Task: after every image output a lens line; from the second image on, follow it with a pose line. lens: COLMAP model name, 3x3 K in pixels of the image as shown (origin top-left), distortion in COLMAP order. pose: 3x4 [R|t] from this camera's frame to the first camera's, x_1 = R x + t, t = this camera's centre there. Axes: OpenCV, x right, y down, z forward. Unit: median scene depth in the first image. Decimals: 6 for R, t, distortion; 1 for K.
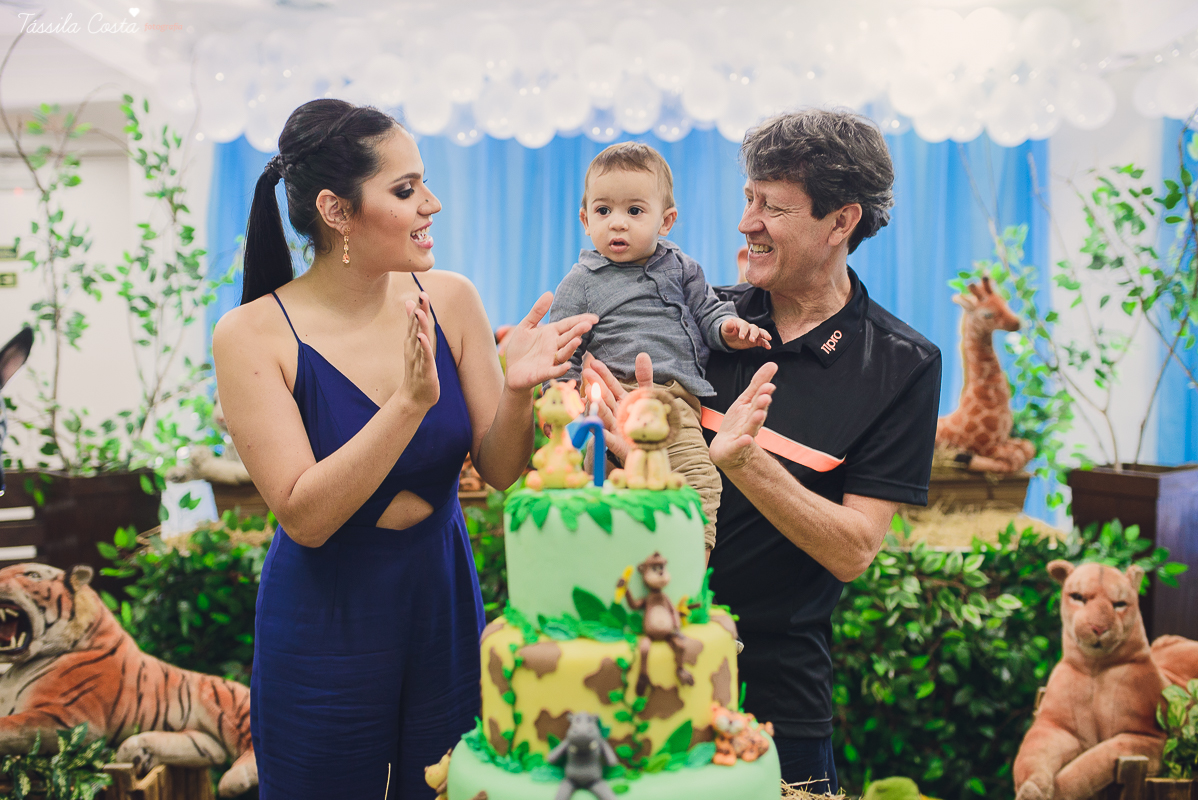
lens RADIAL K [[1178.6, 0, 621.6], [0, 1178.6, 402.9], [0, 0, 1]] dist [-0.015048, 0.022523]
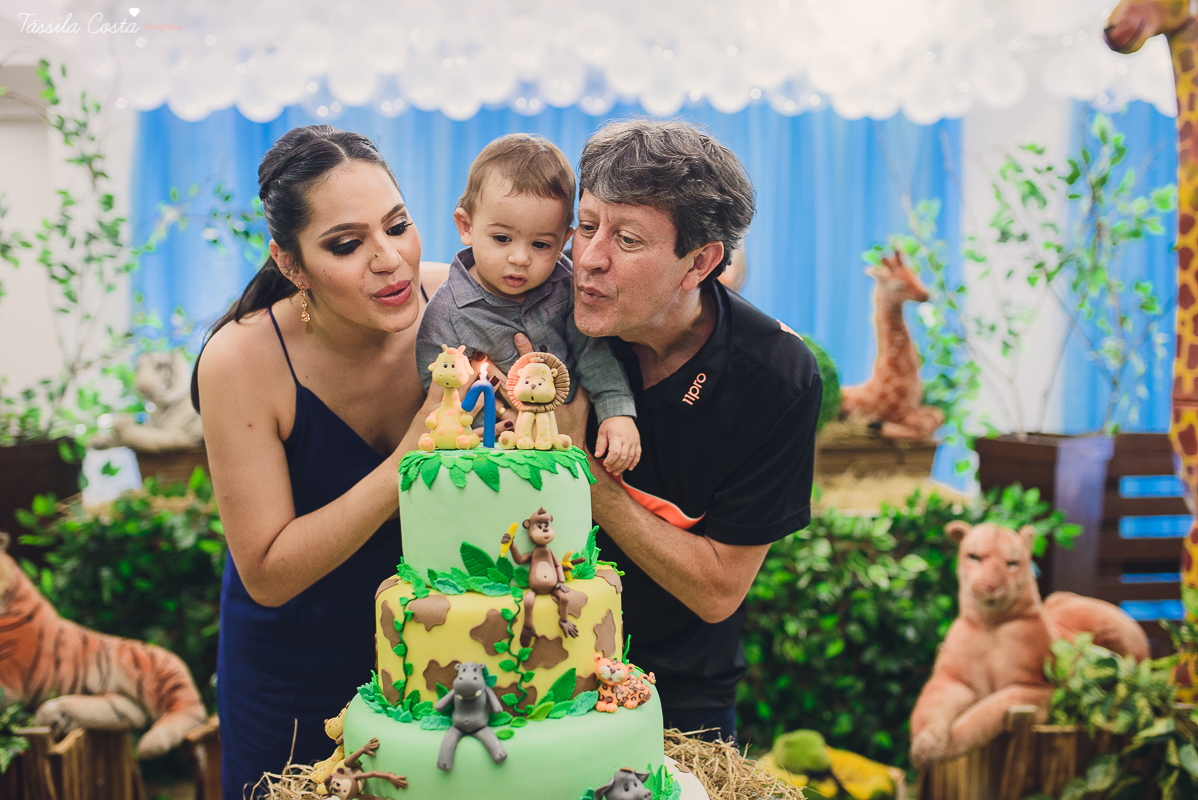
lens RADIAL K [[1164.9, 0, 619.1], [0, 1164.9, 402.1], [0, 0, 1]] dist [-0.019324, 0.032239]
pose [[0.998647, 0.000511, 0.051995, 0.014512], [-0.001757, 0.999712, 0.023915, 0.002347], [-0.051968, -0.023974, 0.998361, -0.009559]]
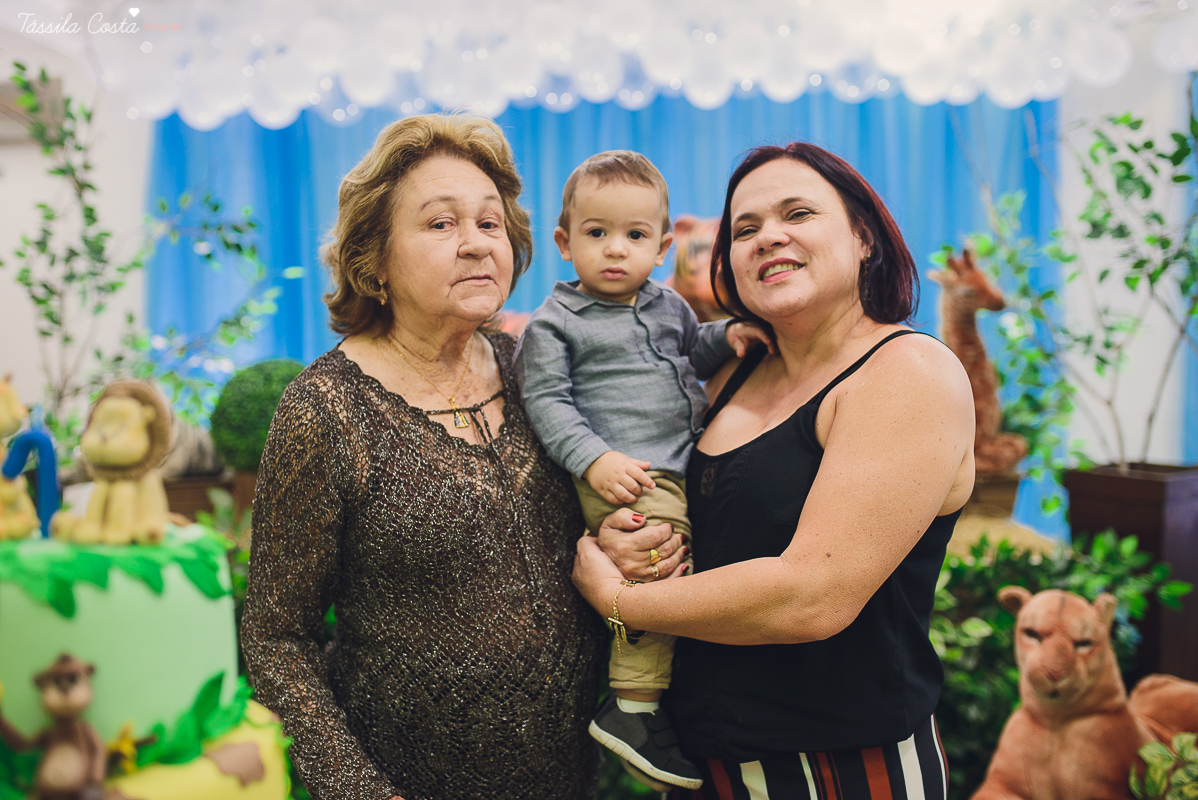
lens RADIAL K [[1164.9, 0, 619.1], [0, 1164.9, 402.1], [0, 0, 1]] dist [-0.019324, 0.032239]
pose [[0.998469, -0.005061, -0.055073, 0.111943], [0.005457, 0.999960, 0.007033, -0.001483], [0.055036, -0.007323, 0.998458, 0.139085]]
